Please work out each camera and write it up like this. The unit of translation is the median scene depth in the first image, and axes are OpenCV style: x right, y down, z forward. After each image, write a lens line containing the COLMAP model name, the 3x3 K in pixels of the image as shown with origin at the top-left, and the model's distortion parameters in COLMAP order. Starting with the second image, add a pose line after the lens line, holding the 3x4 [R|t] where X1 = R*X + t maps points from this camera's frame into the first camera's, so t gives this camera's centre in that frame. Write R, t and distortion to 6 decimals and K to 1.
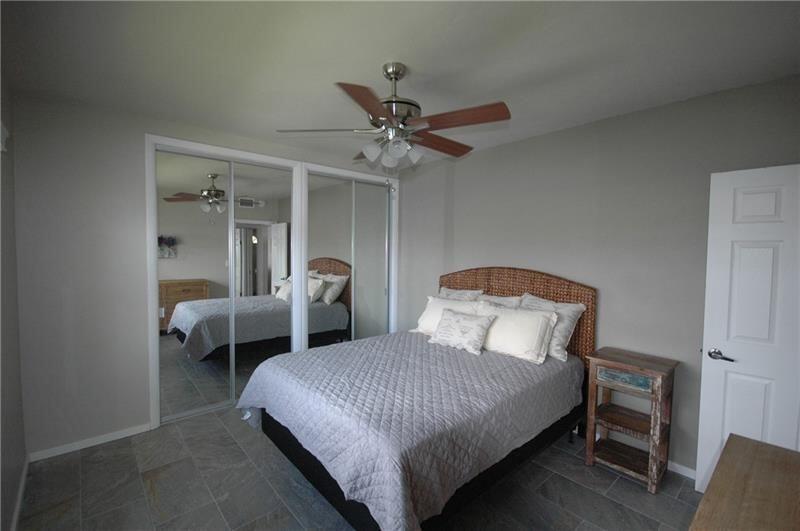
lens RADIAL K [[346.4, 0, 399.6], [0, 346.4, 266.4], [0, 0, 1]] dist [-0.002774, -0.000176]
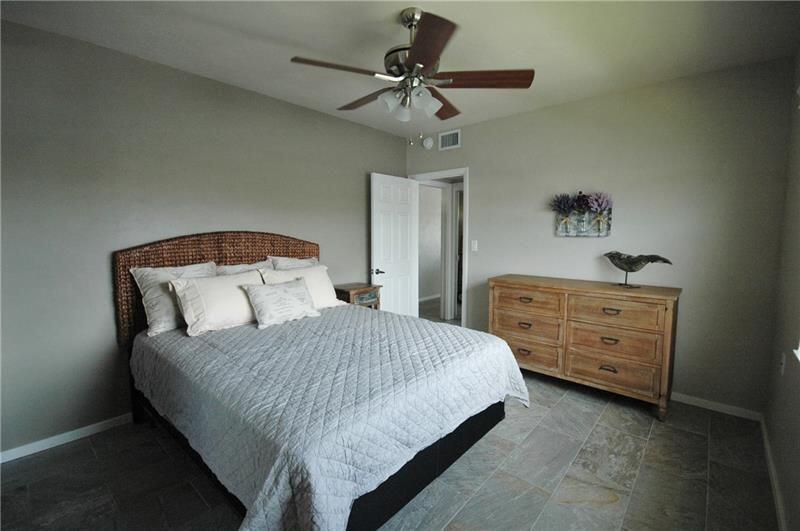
lens RADIAL K [[346.4, 0, 399.3], [0, 346.4, 264.1], [0, 0, 1]] dist [-0.002774, -0.000176]
pose [[-0.133941, -0.100181, 0.985913, -0.680491], [0.043655, 0.993315, 0.106863, 0.009936], [-0.990027, 0.057354, -0.128672, 0.782890]]
